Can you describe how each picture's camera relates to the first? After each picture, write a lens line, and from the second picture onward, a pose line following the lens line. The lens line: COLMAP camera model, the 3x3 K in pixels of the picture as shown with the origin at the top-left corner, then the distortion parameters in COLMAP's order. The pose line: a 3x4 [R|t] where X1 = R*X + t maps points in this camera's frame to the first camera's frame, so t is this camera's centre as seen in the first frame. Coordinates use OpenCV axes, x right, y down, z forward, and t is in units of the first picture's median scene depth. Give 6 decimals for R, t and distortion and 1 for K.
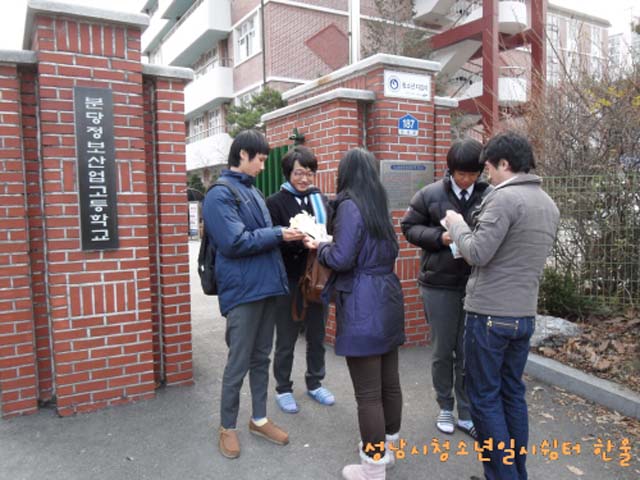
lens RADIAL K [[515.9, 0, 316.6], [0, 515.9, 239.9], [0, 0, 1]] dist [-0.012367, -0.011227]
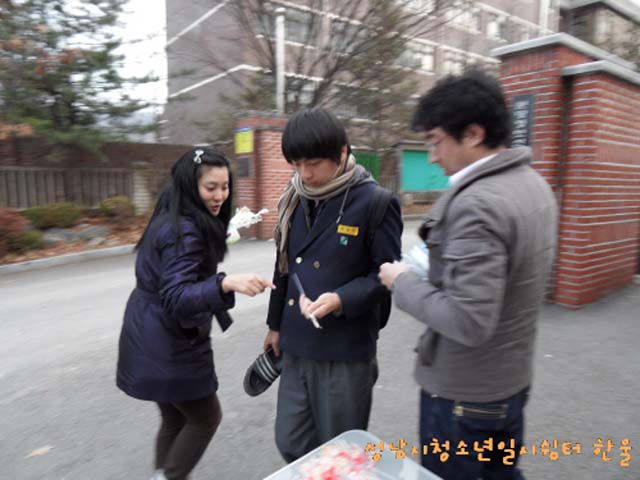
lens RADIAL K [[448.9, 0, 318.9], [0, 448.9, 239.7], [0, 0, 1]] dist [0.007915, -0.021895]
pose [[0.103581, 0.150862, -0.983113, 0.810533], [-0.089688, 0.985820, 0.141828, 0.002163], [0.990569, 0.073482, 0.115642, 0.223870]]
